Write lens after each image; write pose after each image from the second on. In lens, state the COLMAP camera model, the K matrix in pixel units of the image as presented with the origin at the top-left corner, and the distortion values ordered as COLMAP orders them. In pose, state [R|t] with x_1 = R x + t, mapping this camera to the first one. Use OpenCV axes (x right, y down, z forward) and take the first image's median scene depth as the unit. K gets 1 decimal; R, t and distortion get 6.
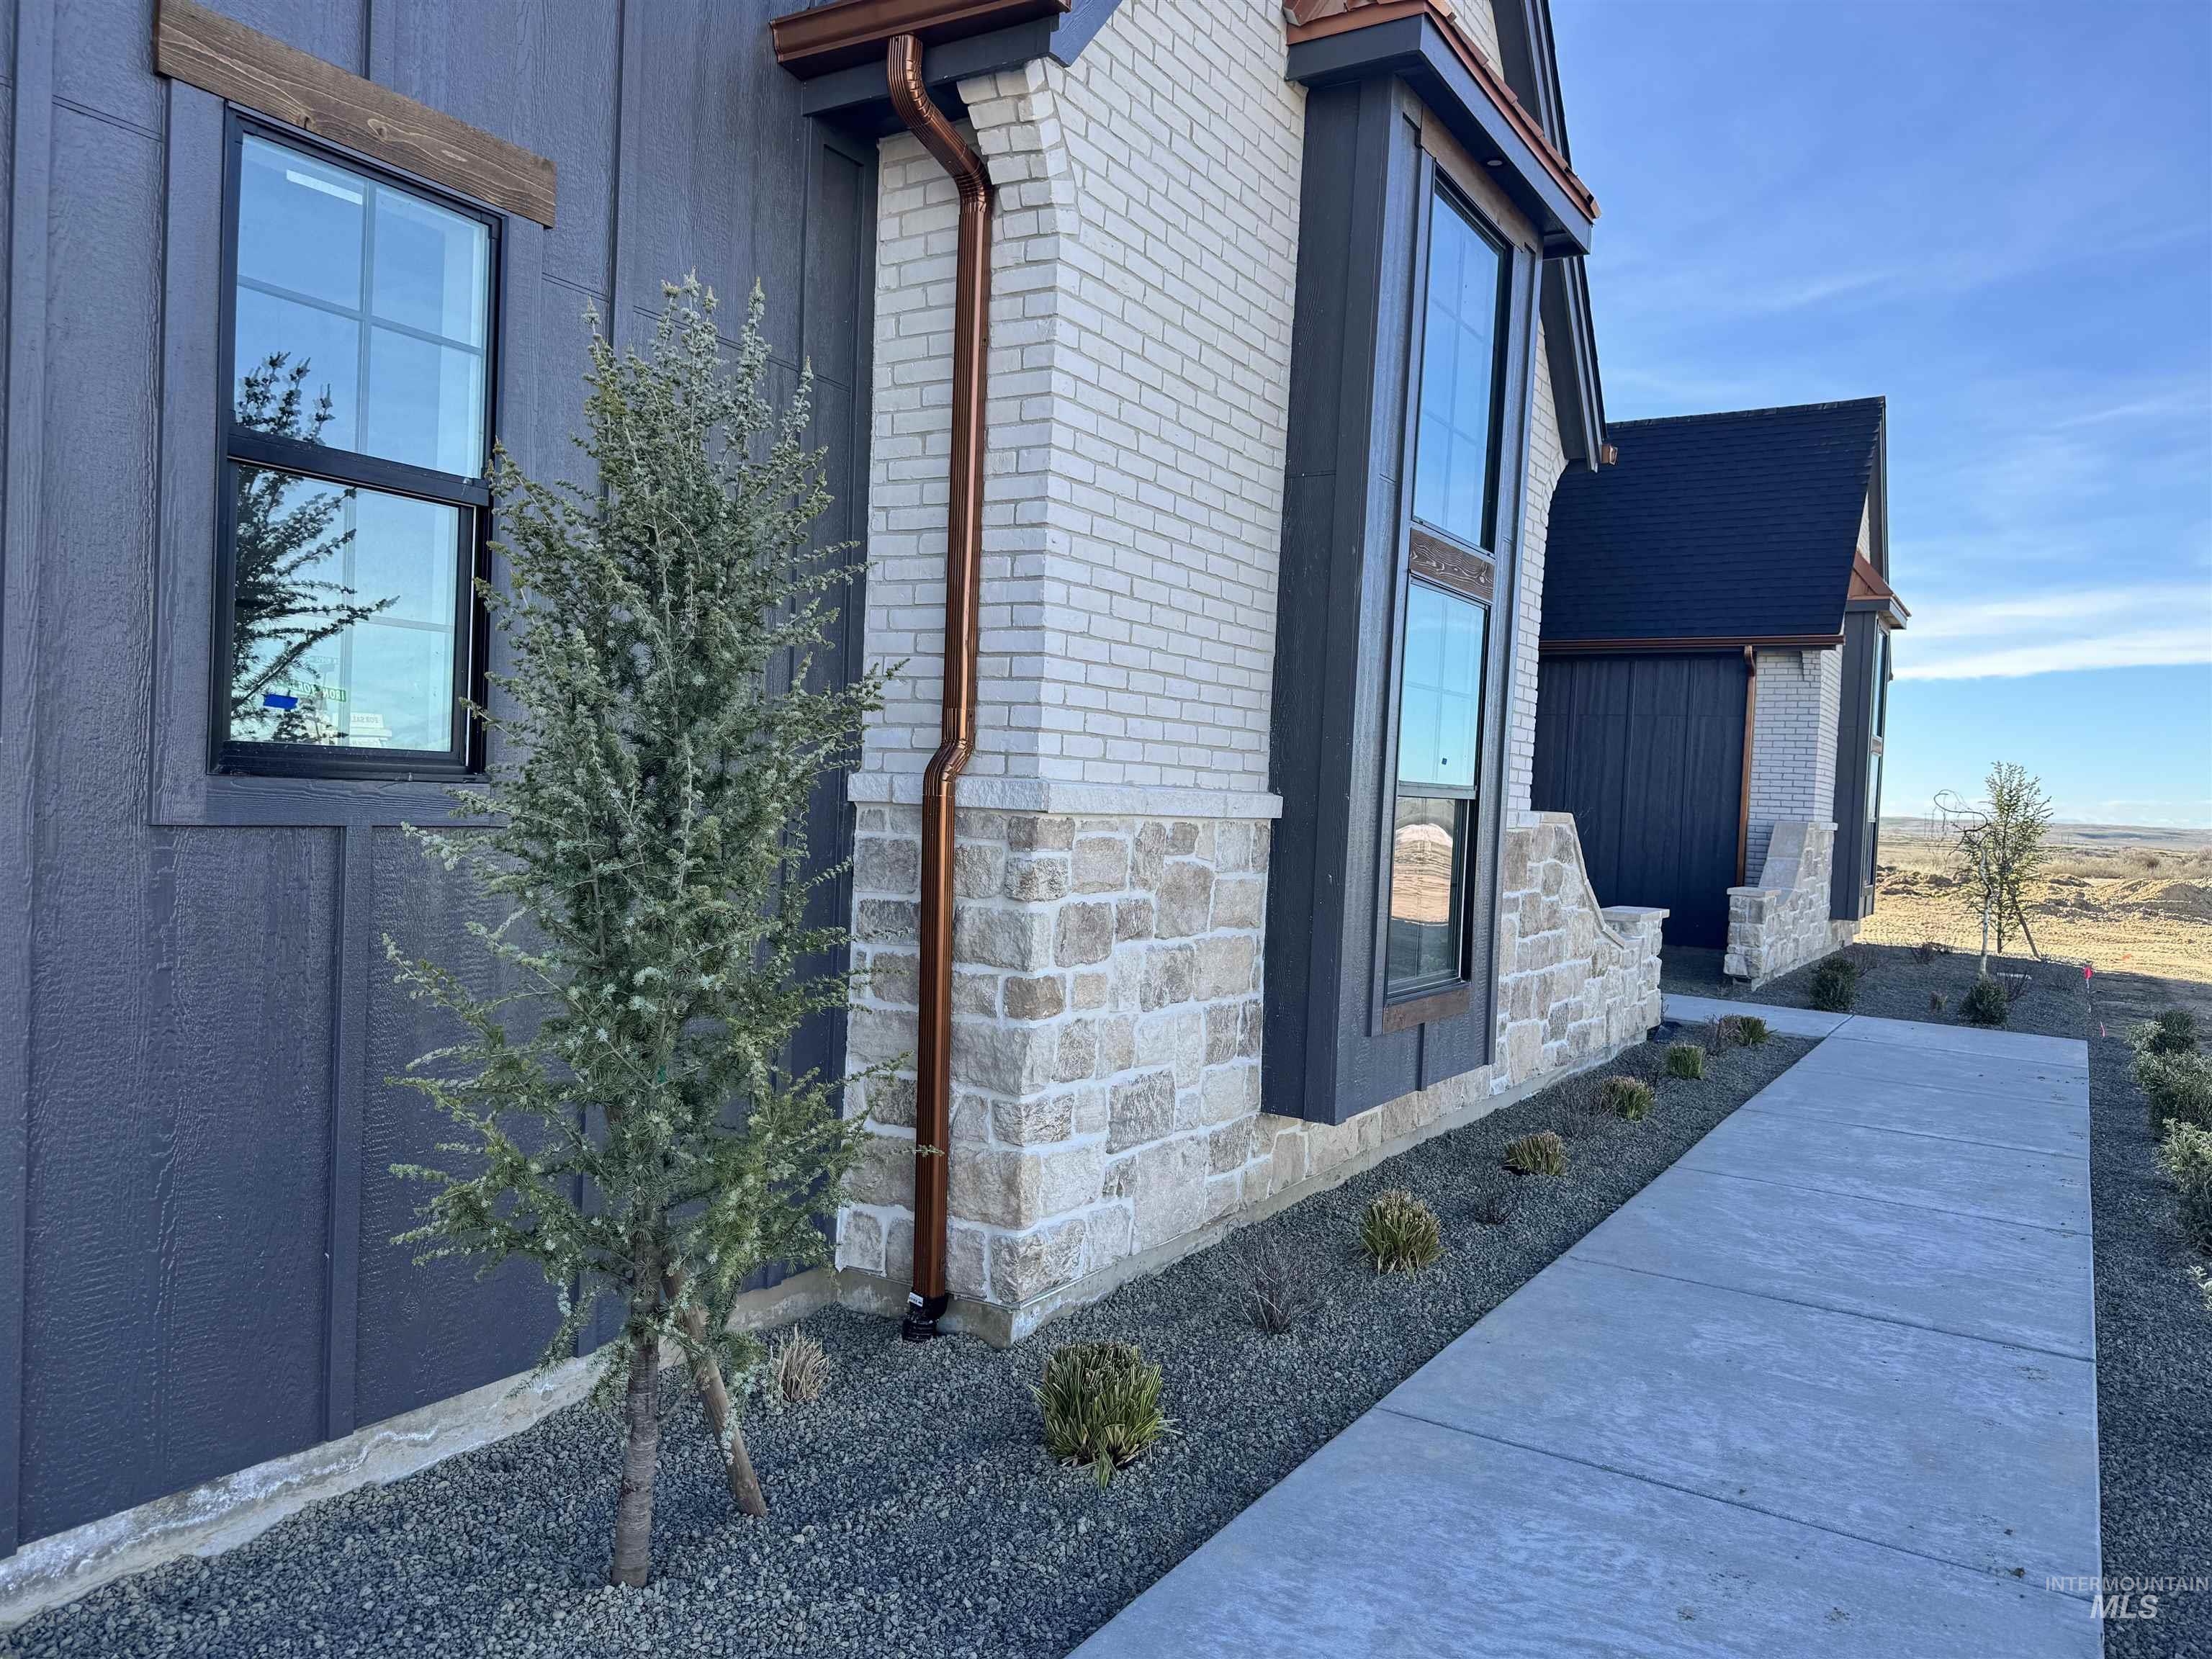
lens RADIAL K [[1570.3, 0, 1106.0], [0, 1570.3, 829.5], [0, 0, 1]] dist [0.112992, -0.148692]
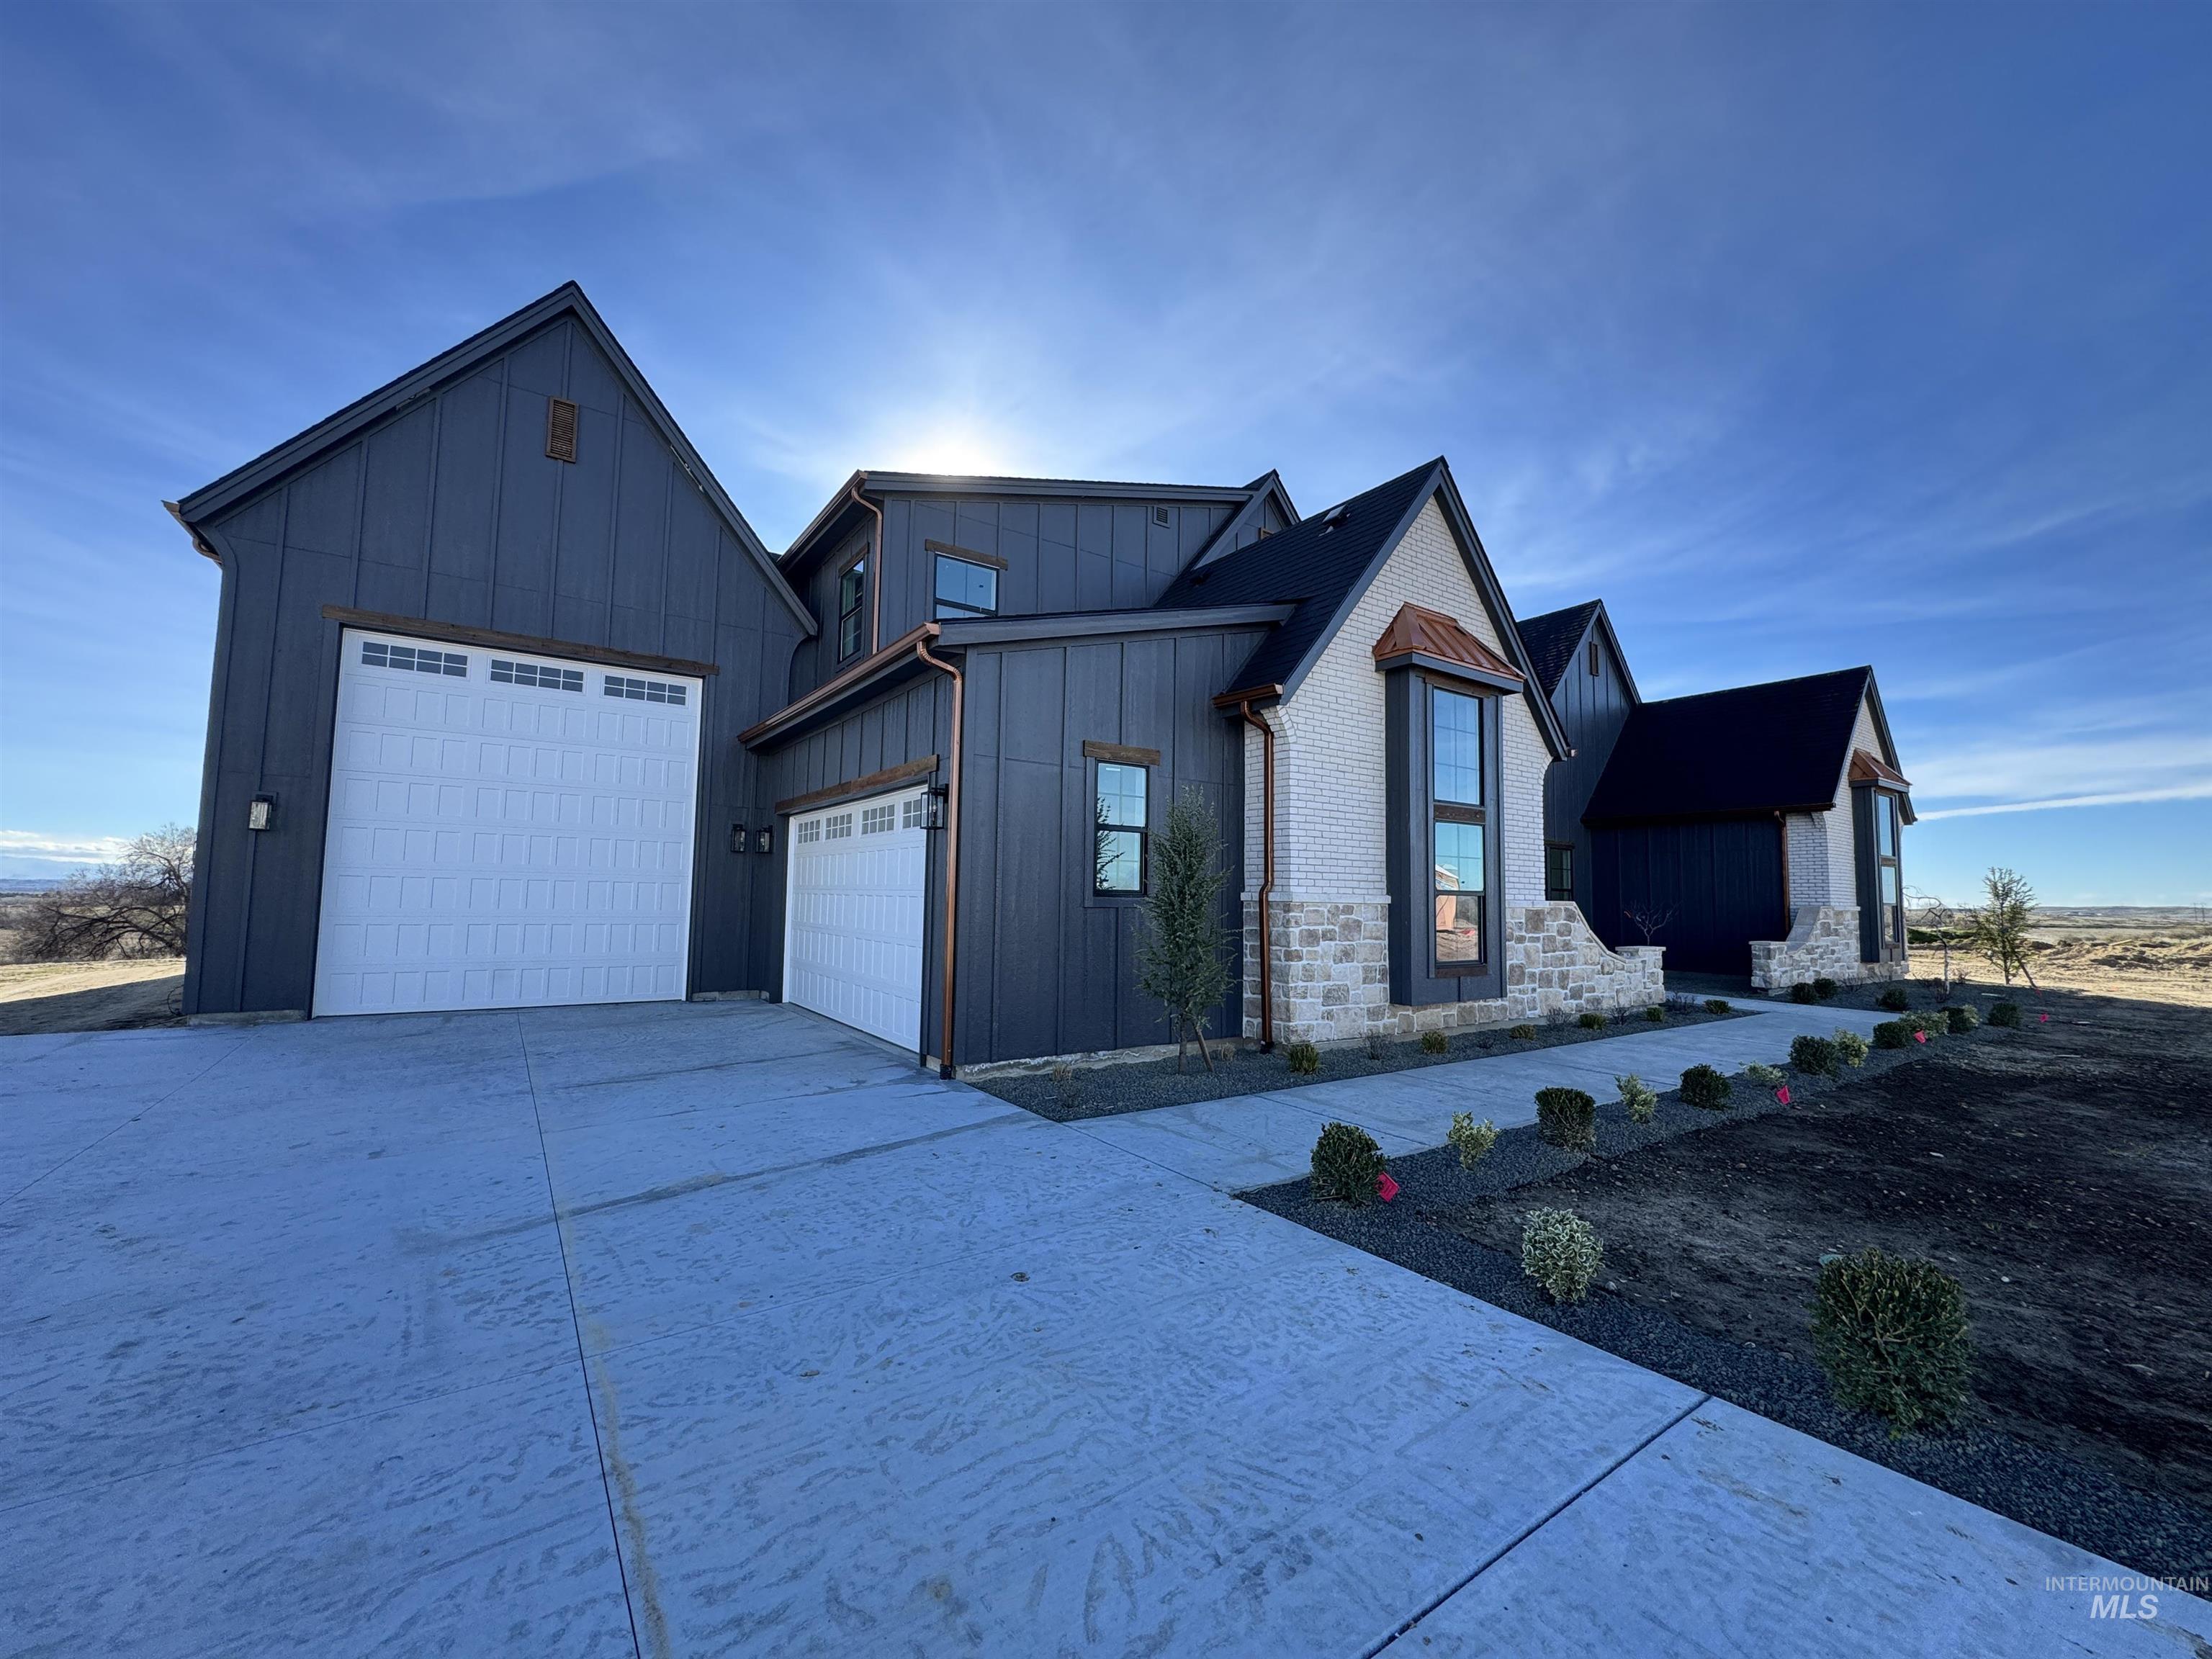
lens RADIAL K [[880.7, 0, 1106.0], [0, 880.7, 829.5], [0, 0, 1]] dist [0.000829, -0.000062]
pose [[0.919335, -0.057895, -0.389194, 0.343815], [0.014267, 0.993370, -0.114069, 0.045577], [0.393217, 0.099315, 0.914066, -0.954239]]
